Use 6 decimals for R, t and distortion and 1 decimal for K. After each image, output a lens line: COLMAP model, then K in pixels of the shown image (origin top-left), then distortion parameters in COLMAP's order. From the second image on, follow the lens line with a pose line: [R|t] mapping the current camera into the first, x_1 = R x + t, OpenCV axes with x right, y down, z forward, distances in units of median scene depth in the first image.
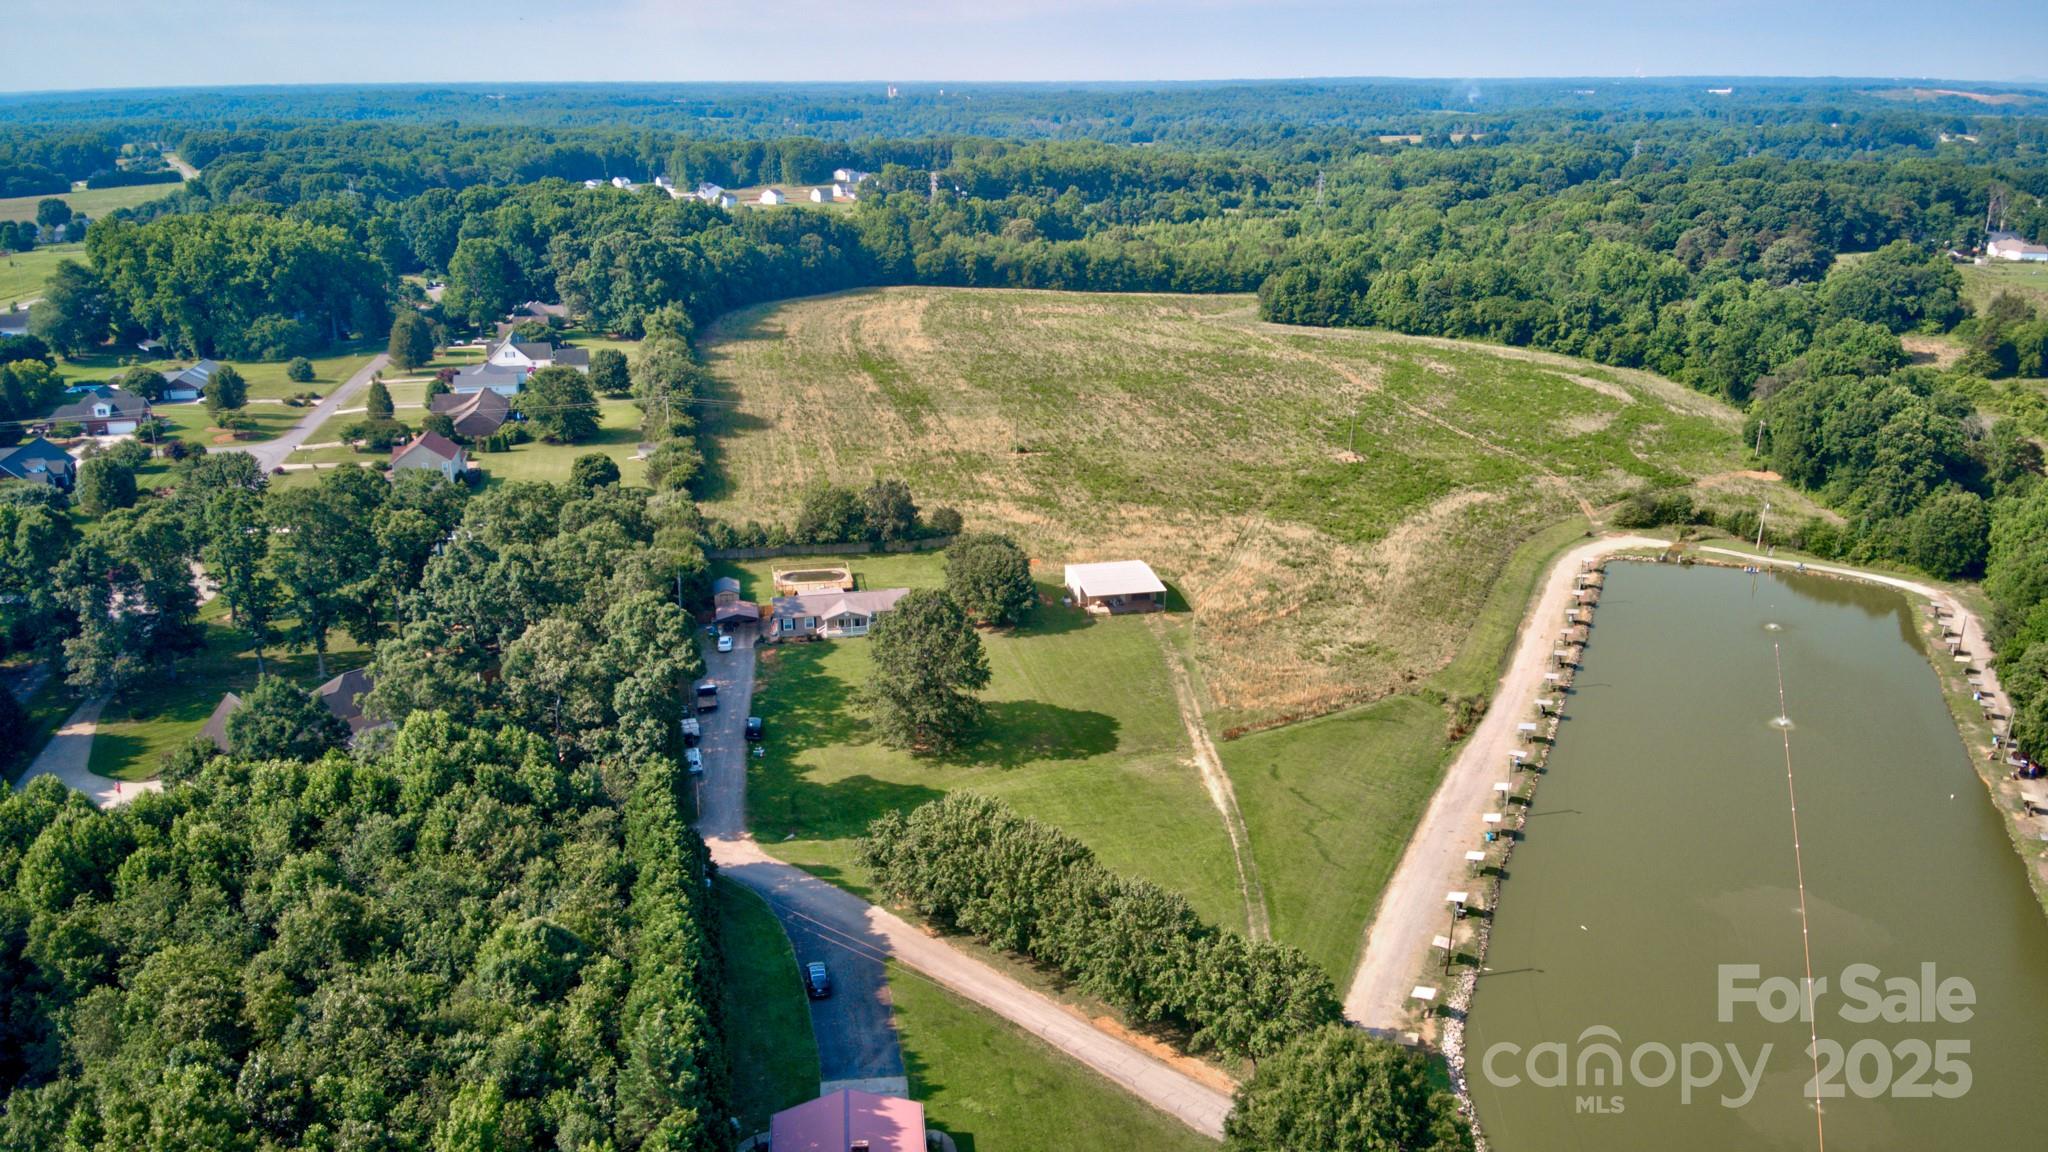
lens RADIAL K [[1489.5, 0, 1006.8], [0, 1489.5, 598.2], [0, 0, 1]] dist [0.198318, -0.392743]
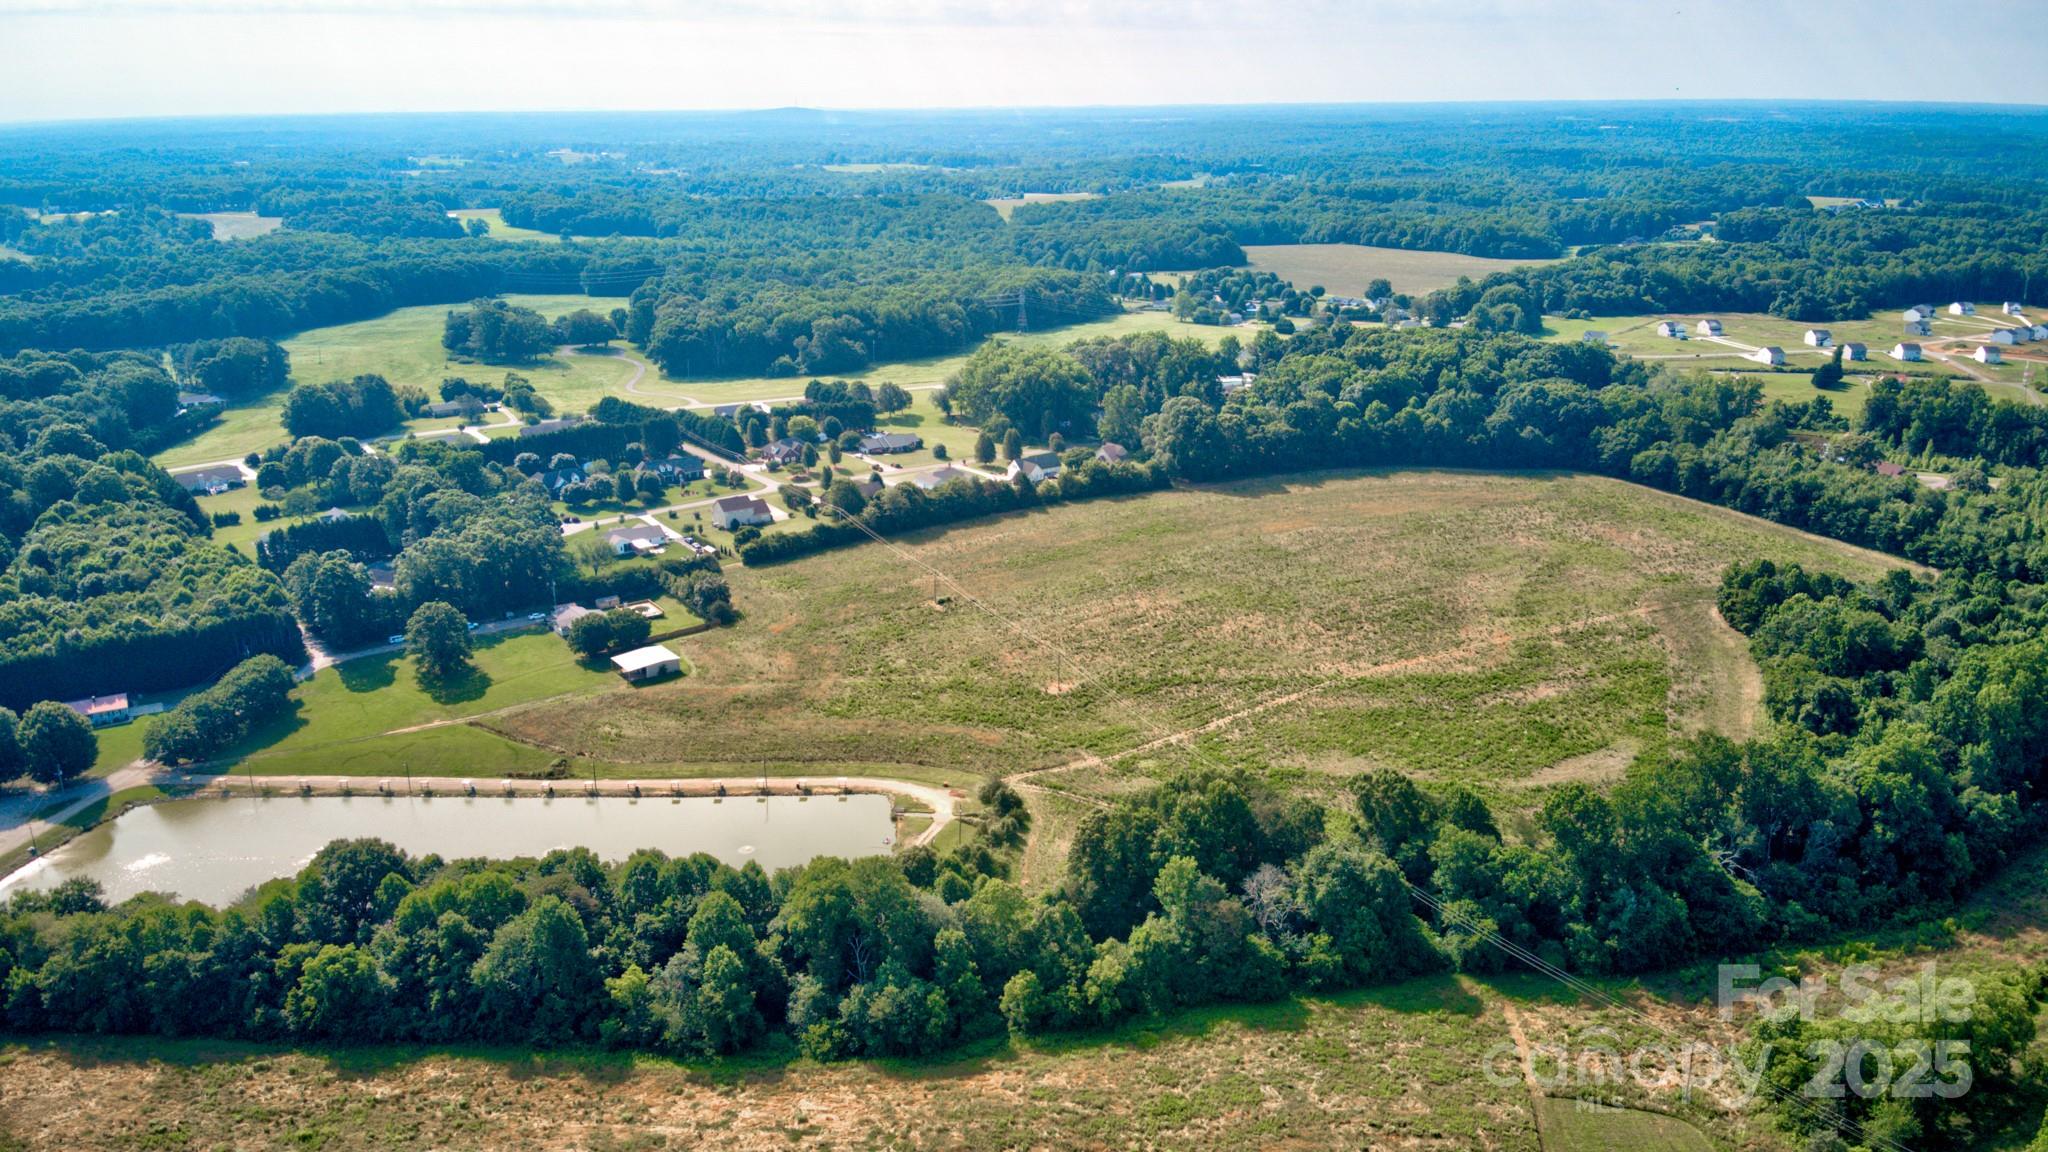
lens RADIAL K [[1489.5, 0, 1006.8], [0, 1489.5, 598.2], [0, 0, 1]] dist [0.198318, -0.392743]
pose [[0.407434, 0.287685, -0.866738, 0.886152], [-0.291222, 0.940465, 0.175259, -0.258921], [0.865556, 0.181007, 0.466958, 0.270163]]
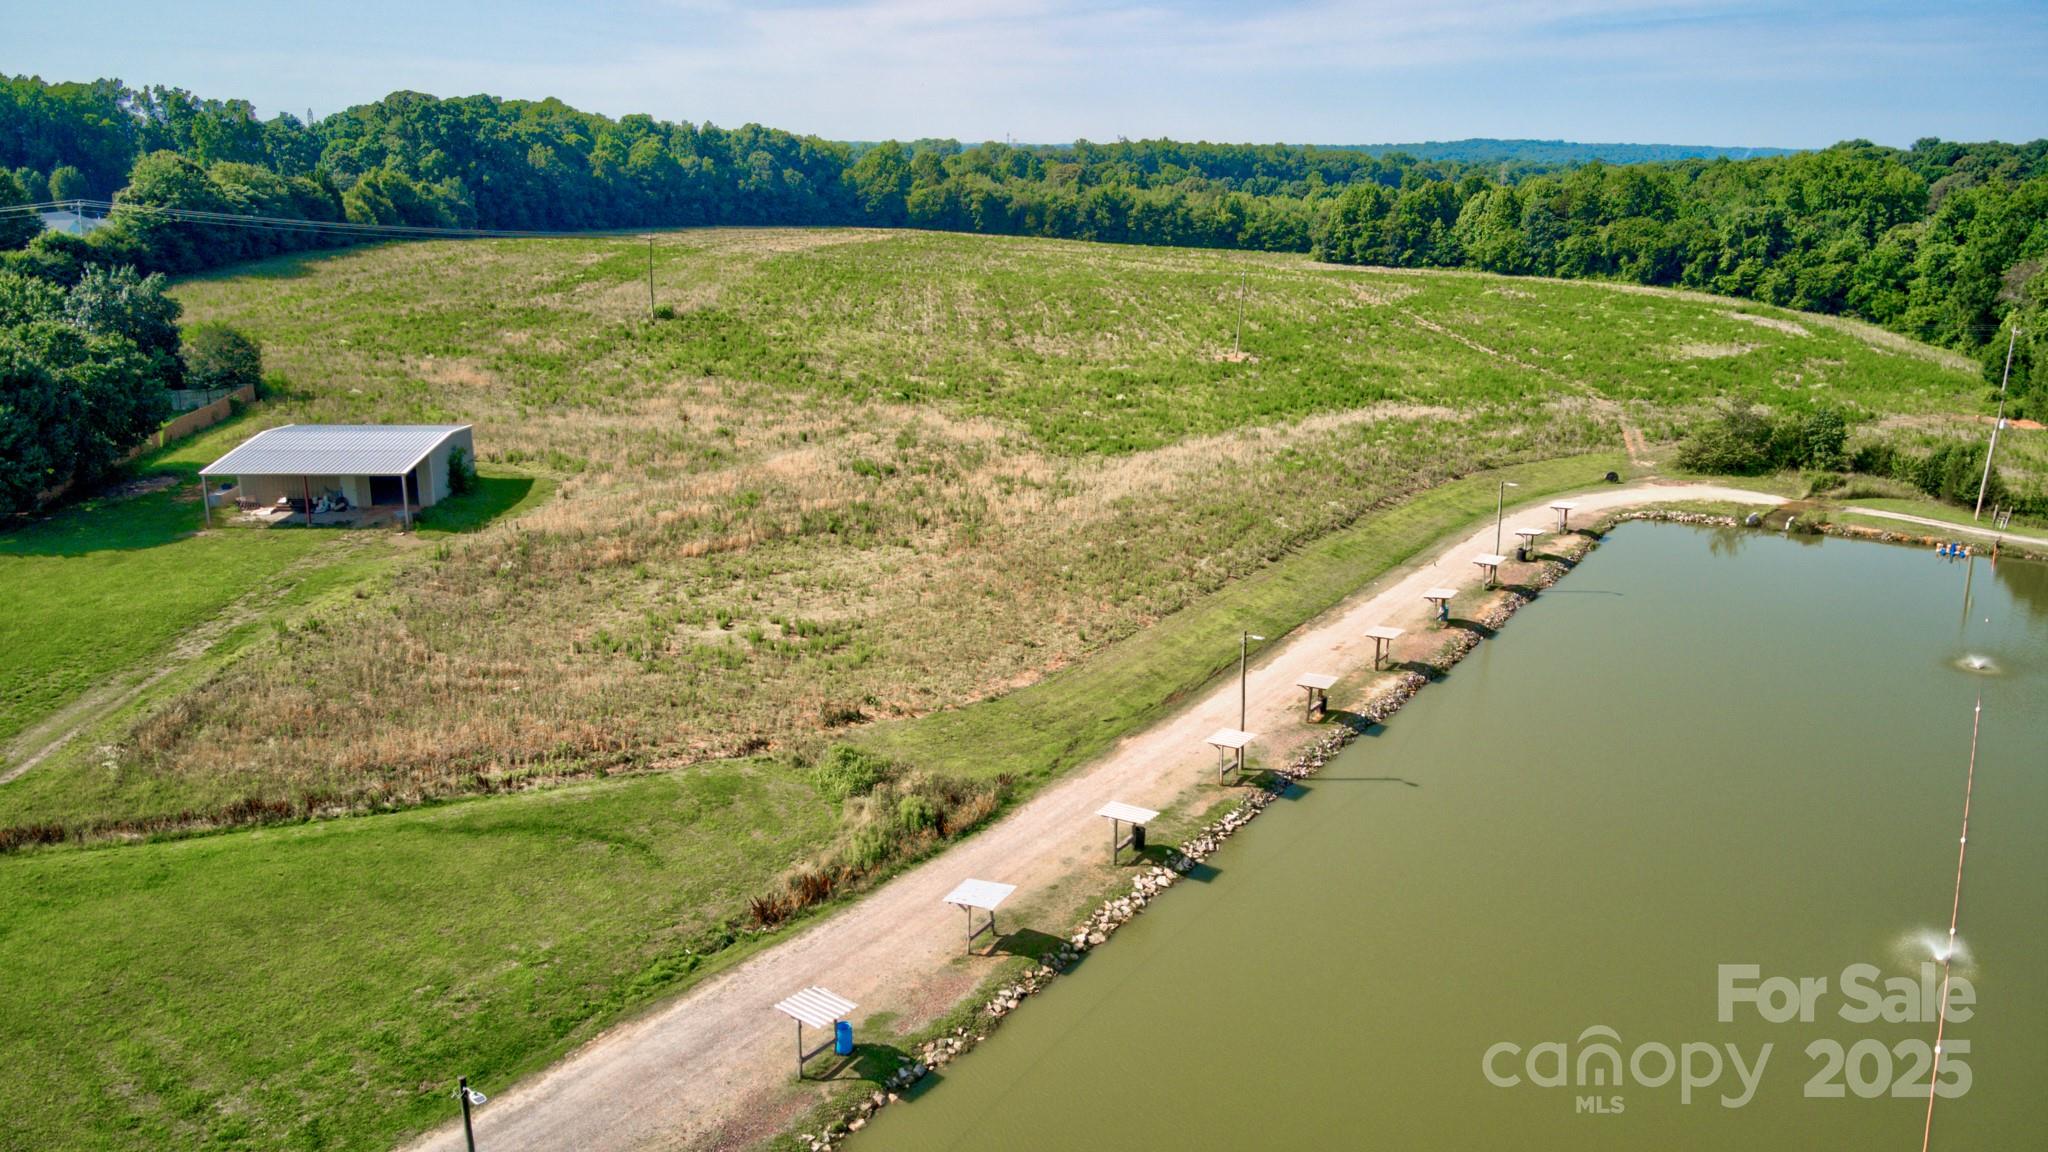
lens RADIAL K [[1501.3, 0, 1010.0], [0, 1501.3, 586.0], [0, 0, 1]] dist [0.121782, -0.211236]
pose [[0.987456, 0.057216, -0.147163, 0.164966], [-0.064267, 0.996979, -0.043610, 0.016245], [0.144223, 0.052520, 0.988150, 0.305483]]
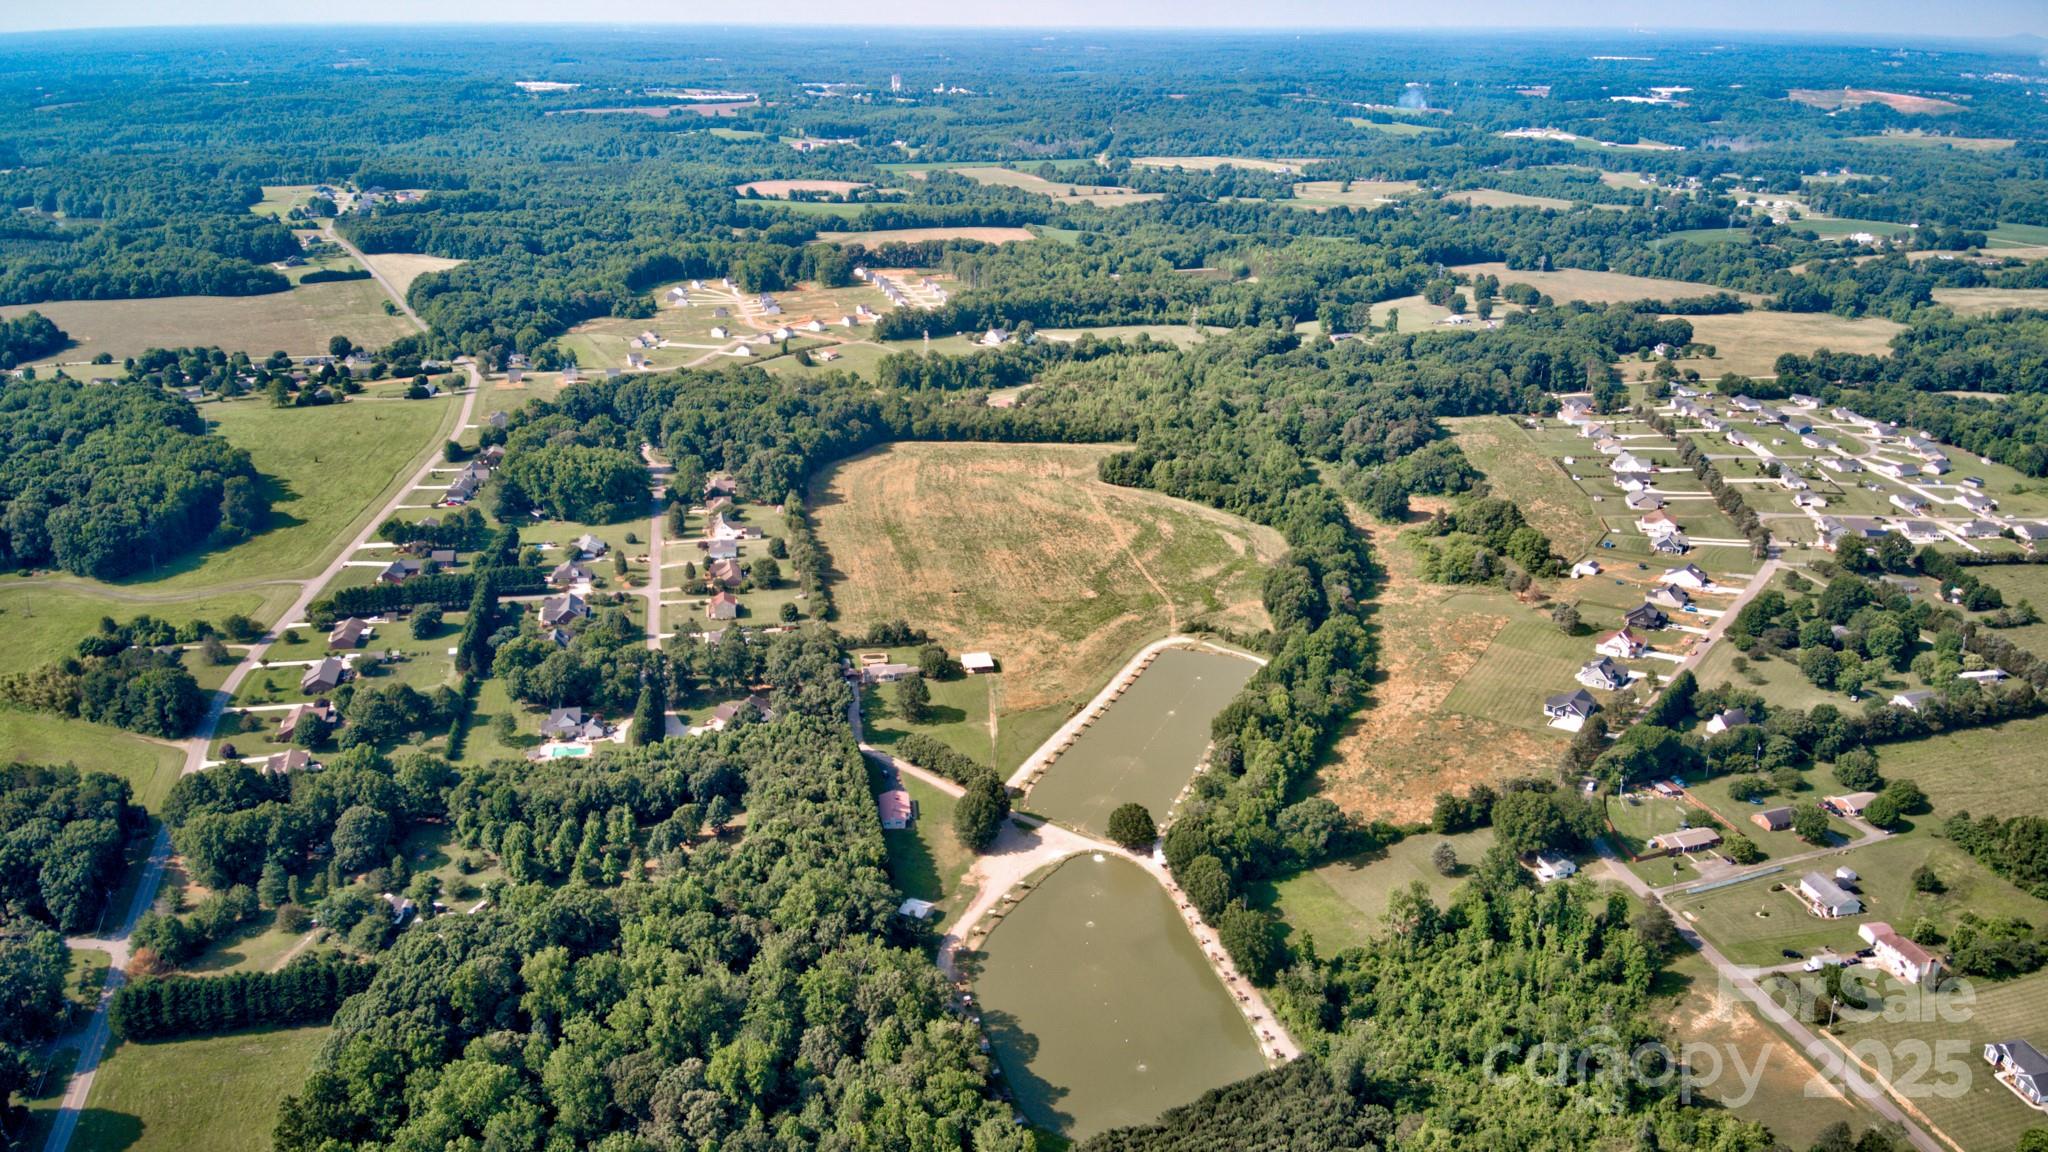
lens RADIAL K [[1489.5, 0, 1006.8], [0, 1489.5, 598.2], [0, 0, 1]] dist [0.198318, -0.392743]
pose [[0.999961, 0.008773, 0.000382, 0.065382], [-0.008781, 0.999240, 0.037977, -0.126044], [-0.000049, -0.037979, 0.999279, -0.982857]]
